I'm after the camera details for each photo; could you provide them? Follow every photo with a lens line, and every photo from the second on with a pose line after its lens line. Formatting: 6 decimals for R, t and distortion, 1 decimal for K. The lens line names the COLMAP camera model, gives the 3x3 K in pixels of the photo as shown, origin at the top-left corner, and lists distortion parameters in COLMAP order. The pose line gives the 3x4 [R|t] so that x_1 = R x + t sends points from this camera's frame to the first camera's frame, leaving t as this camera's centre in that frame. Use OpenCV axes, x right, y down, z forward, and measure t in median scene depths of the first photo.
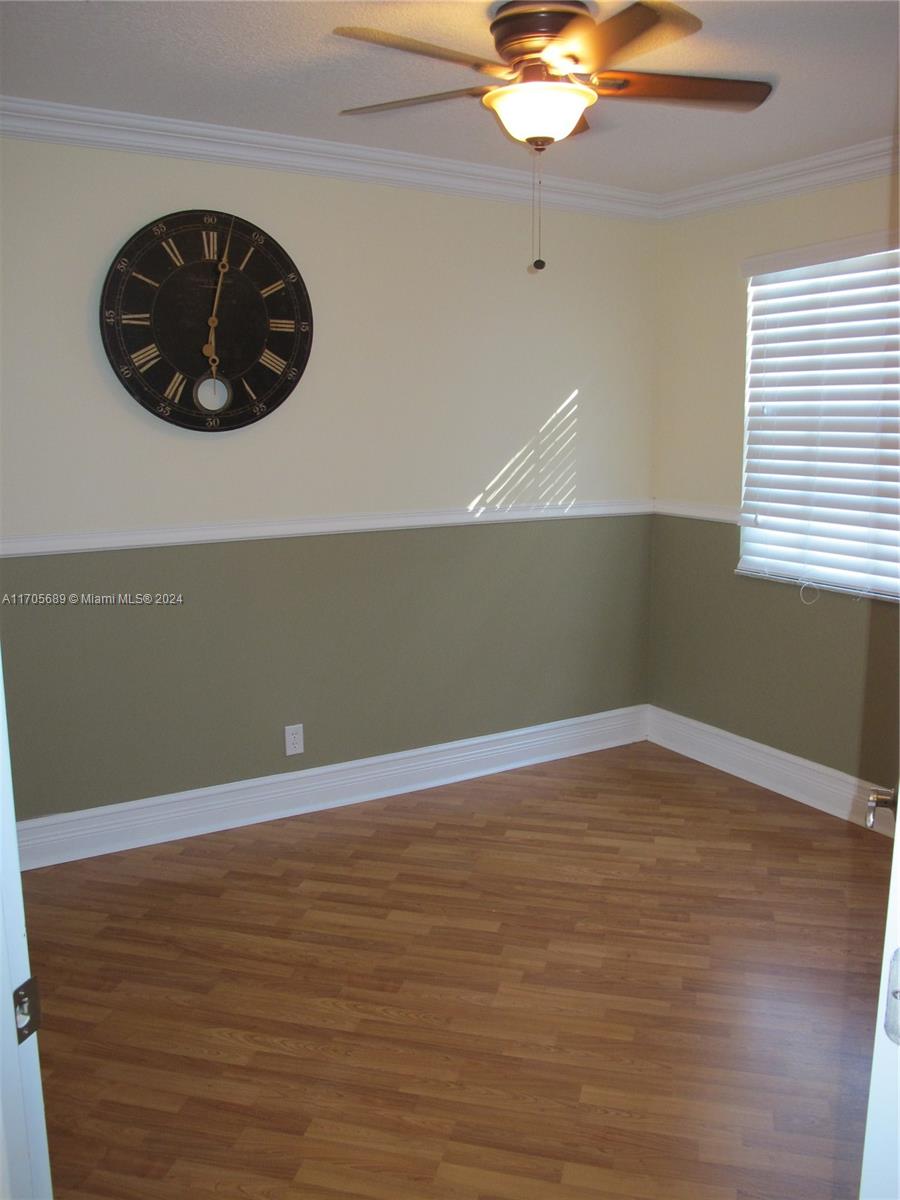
lens RADIAL K [[1009.9, 0, 465.9], [0, 1009.9, 593.1], [0, 0, 1]] dist [-0.148690, 0.108318]
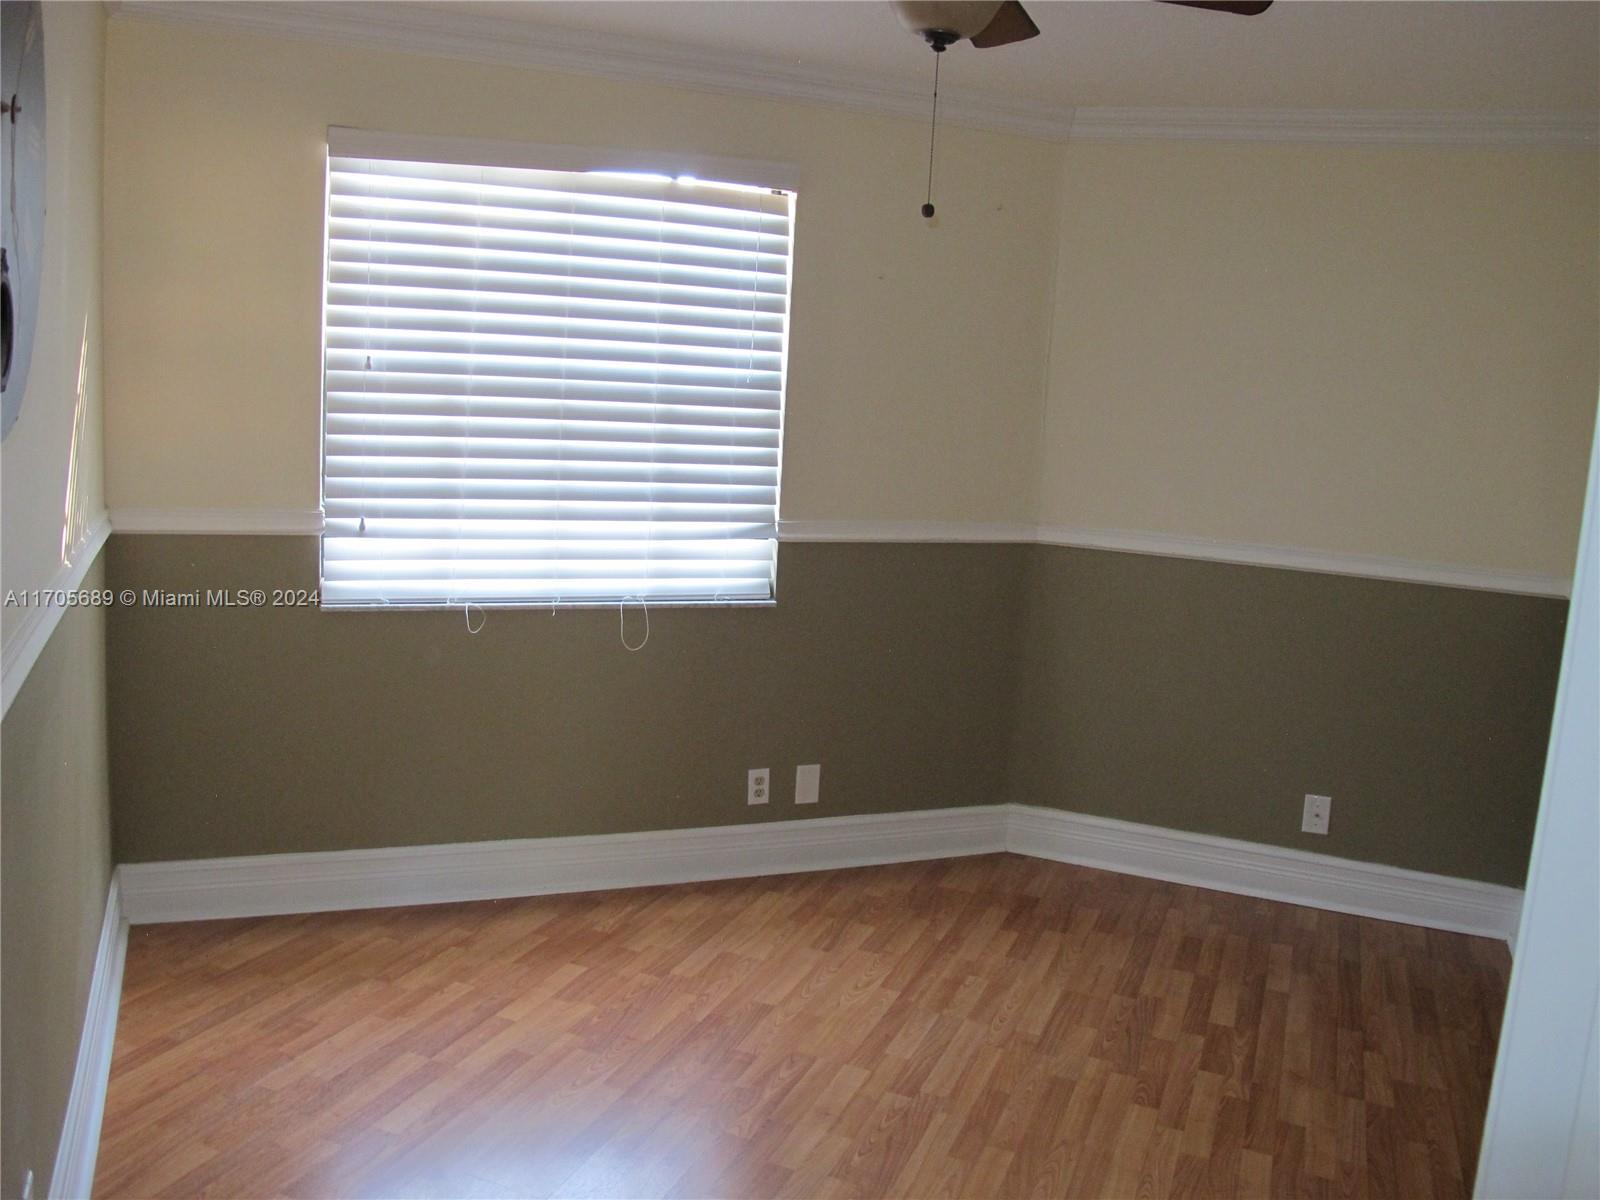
lens RADIAL K [[1346.5, 0, 779.5], [0, 1346.5, 581.0], [0, 0, 1]] dist [-0.148690, 0.108318]
pose [[0.155231, -0.142052, 0.977612, -0.565417], [0.106865, 0.986215, 0.126334, -0.125147], [-0.982081, 0.084862, 0.168272, 0.604185]]
